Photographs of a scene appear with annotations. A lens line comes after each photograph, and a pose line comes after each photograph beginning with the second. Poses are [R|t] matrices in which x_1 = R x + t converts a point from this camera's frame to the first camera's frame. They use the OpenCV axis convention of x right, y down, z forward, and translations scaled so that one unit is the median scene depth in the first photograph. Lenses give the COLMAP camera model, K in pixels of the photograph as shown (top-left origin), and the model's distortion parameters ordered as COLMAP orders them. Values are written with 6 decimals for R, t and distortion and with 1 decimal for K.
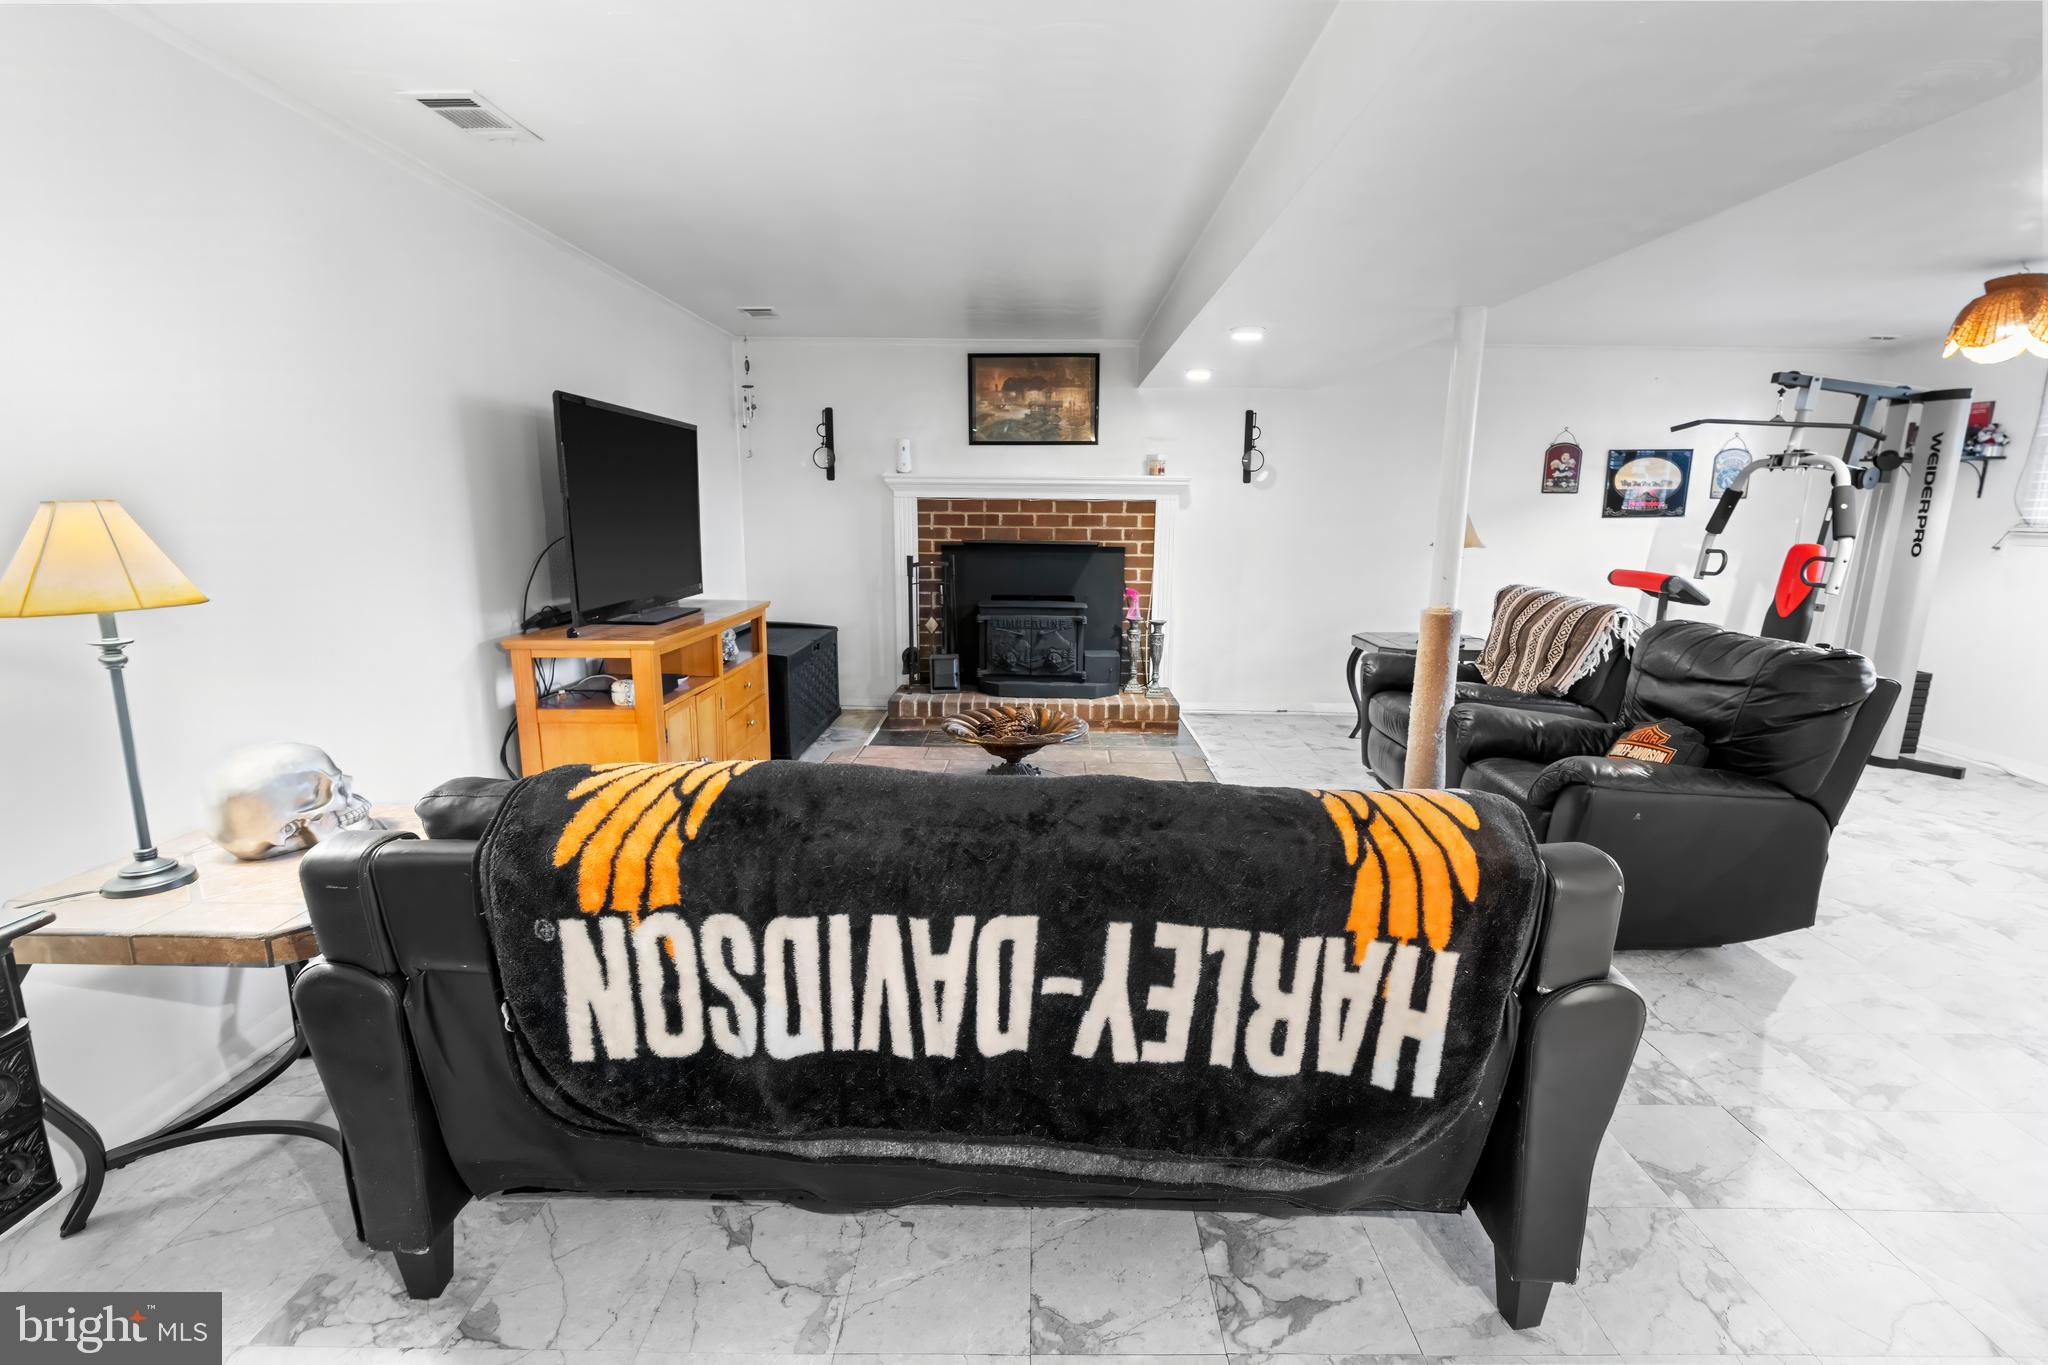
lens RADIAL K [[917.6, 0, 1027.6], [0, 917.6, 687.3], [0, 0, 1]] dist [-0.007486, 0.000745]
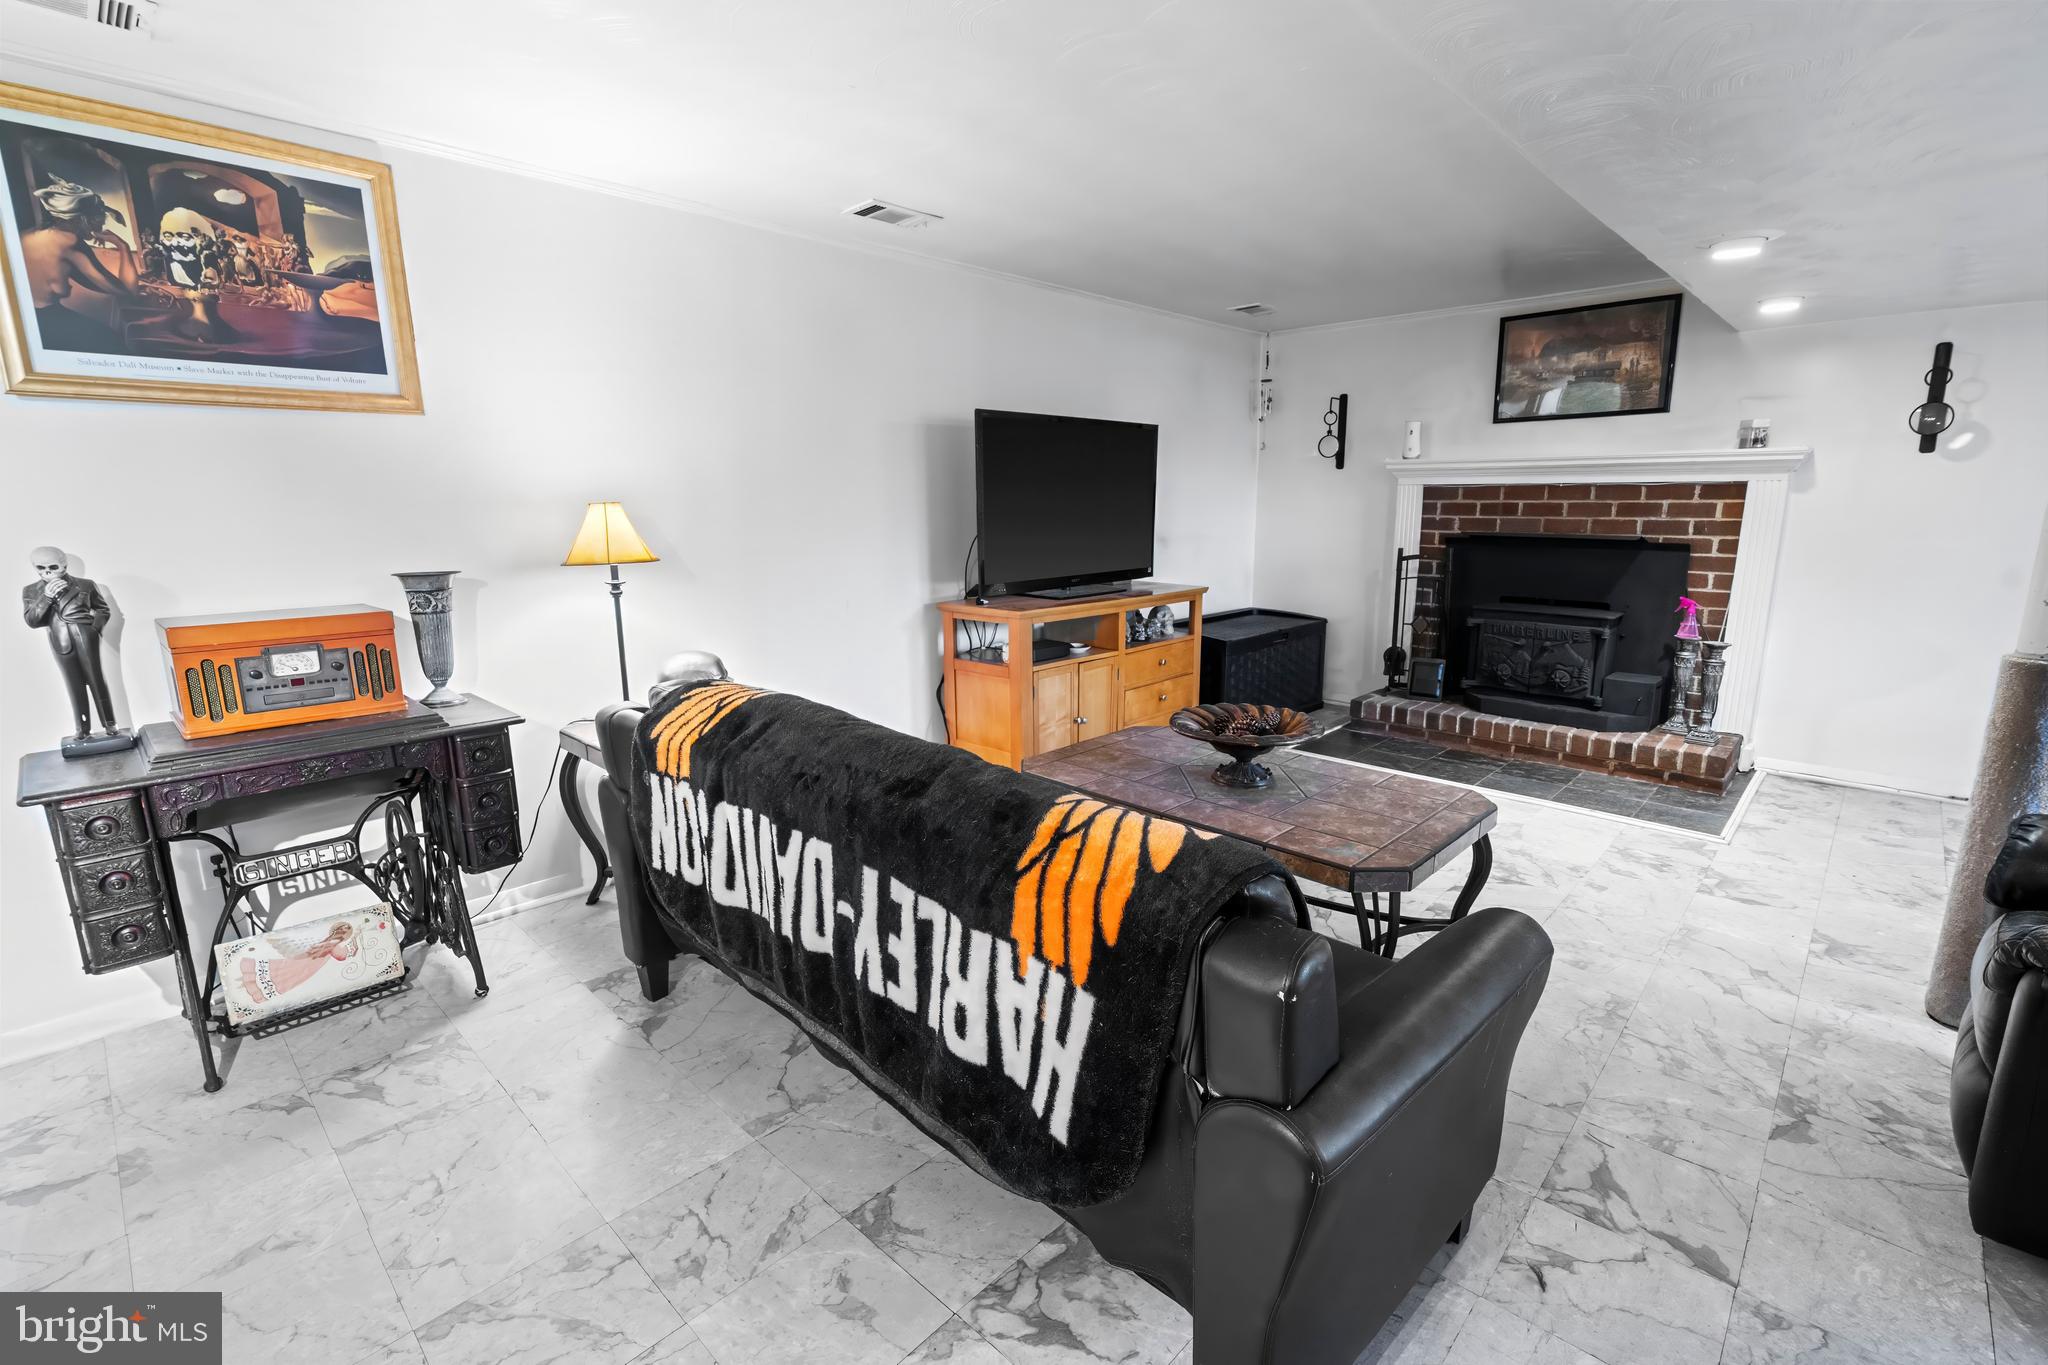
lens RADIAL K [[917.6, 0, 1031.3], [0, 917.6, 687.8], [0, 0, 1]] dist [-0.007486, 0.000745]
pose [[0.728616, 0.125900, -0.673252, 0.467673], [-0.117787, 0.991349, 0.057912, -0.025531], [0.674719, 0.037105, 0.737142, 0.137412]]
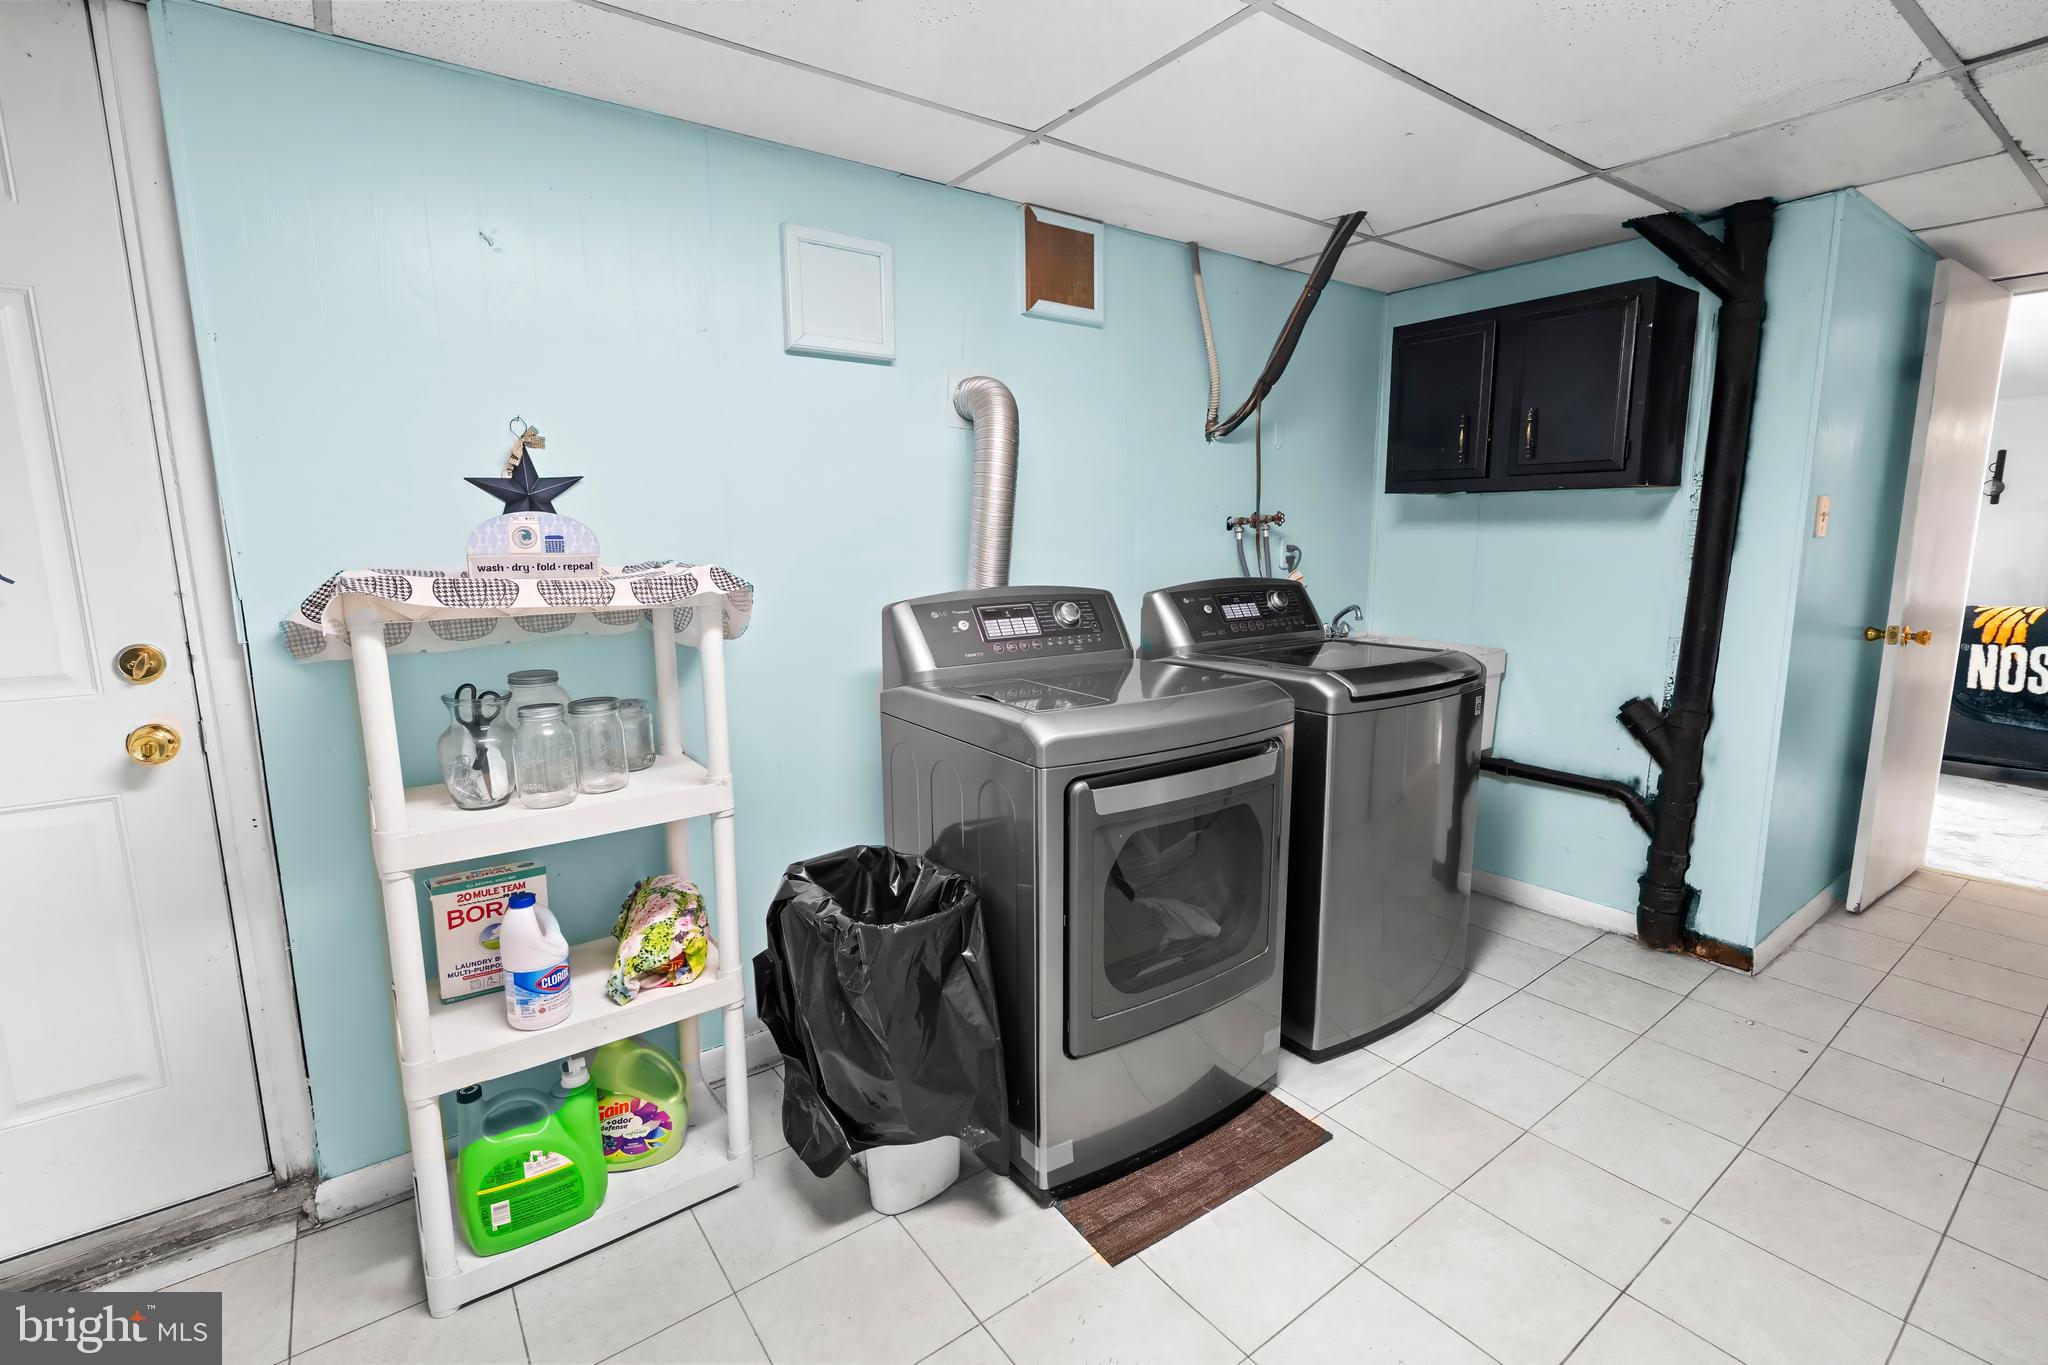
lens RADIAL K [[917.6, 0, 1023.0], [0, 917.6, 683.4], [0, 0, 1]] dist [-0.007486, 0.000745]
pose [[0.603395, 0.116851, -0.788835, 0.022995], [-0.139017, 0.989472, 0.040235, 0.359593], [0.785232, 0.085384, 0.613287, -1.832792]]
